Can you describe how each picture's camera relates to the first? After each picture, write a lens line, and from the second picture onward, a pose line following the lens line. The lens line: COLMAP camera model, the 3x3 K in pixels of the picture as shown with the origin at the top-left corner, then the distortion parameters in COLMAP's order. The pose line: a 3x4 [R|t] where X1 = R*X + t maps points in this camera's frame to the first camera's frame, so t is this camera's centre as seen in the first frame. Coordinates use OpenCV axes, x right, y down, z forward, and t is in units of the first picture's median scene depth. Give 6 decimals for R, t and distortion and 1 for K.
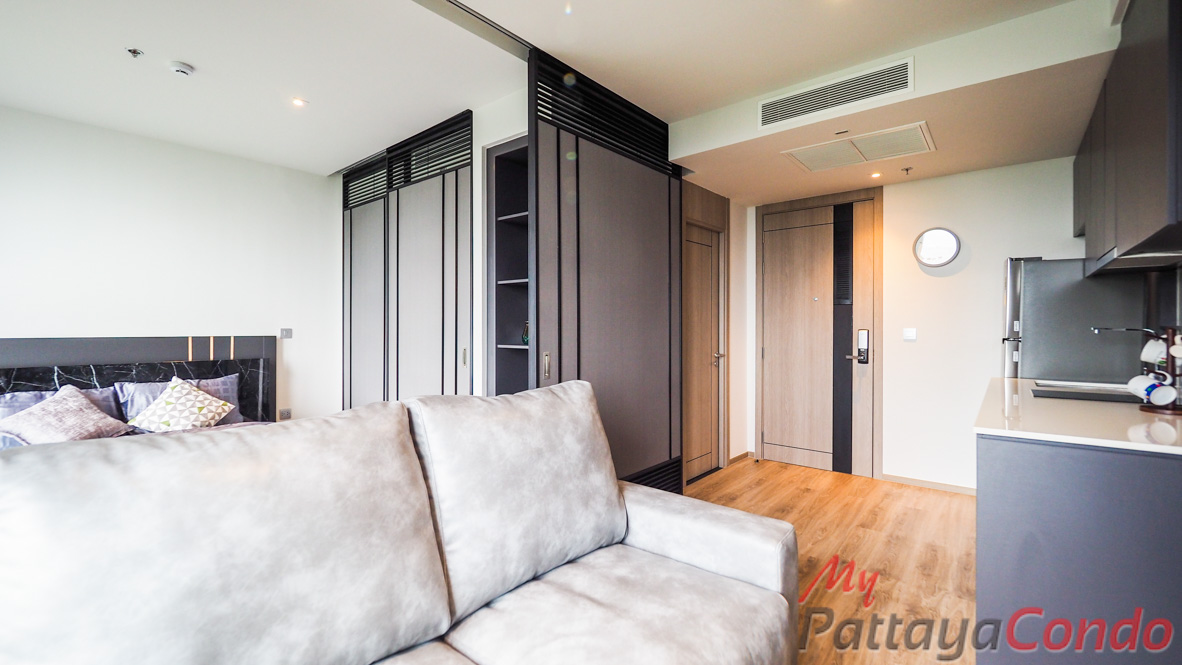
lens RADIAL K [[496.4, 0, 571.4], [0, 496.4, 330.2], [0, 0, 1]] dist [-0.008978, 0.000745]
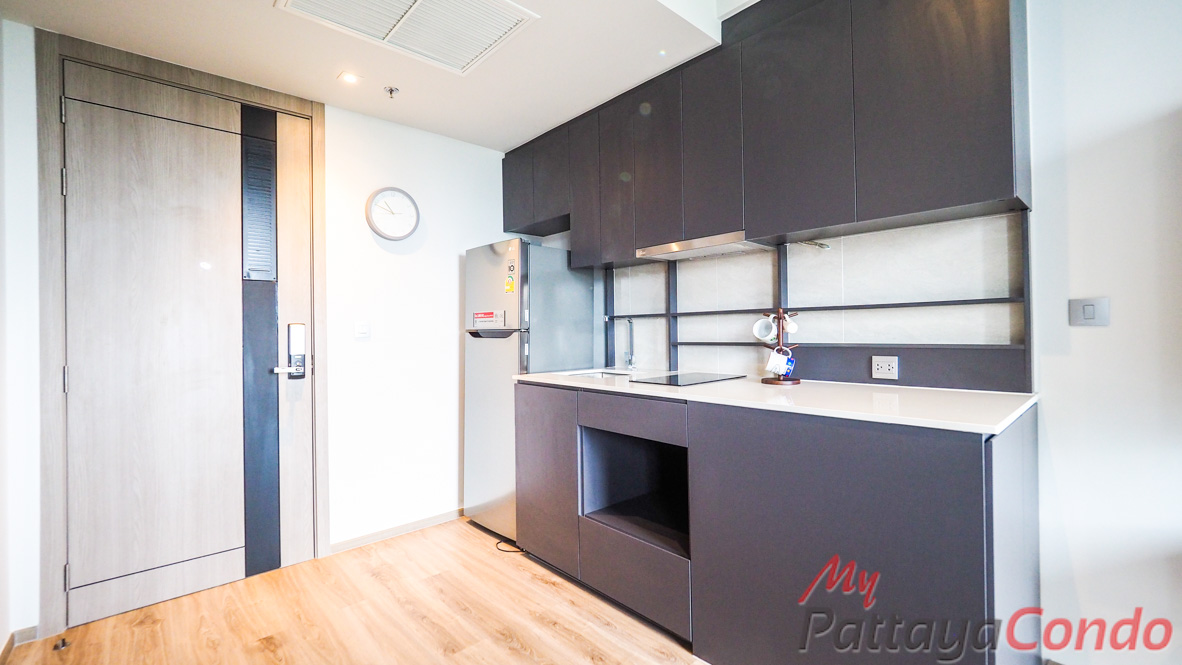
lens RADIAL K [[496.4, 0, 571.4], [0, 496.4, 330.2], [0, 0, 1]] dist [-0.008978, 0.000745]
pose [[0.111061, 0.003540, 0.993807, 0.017246], [0.020721, 0.999768, -0.005877, 0.018989], [-0.993598, 0.021245, 0.110962, 0.651510]]
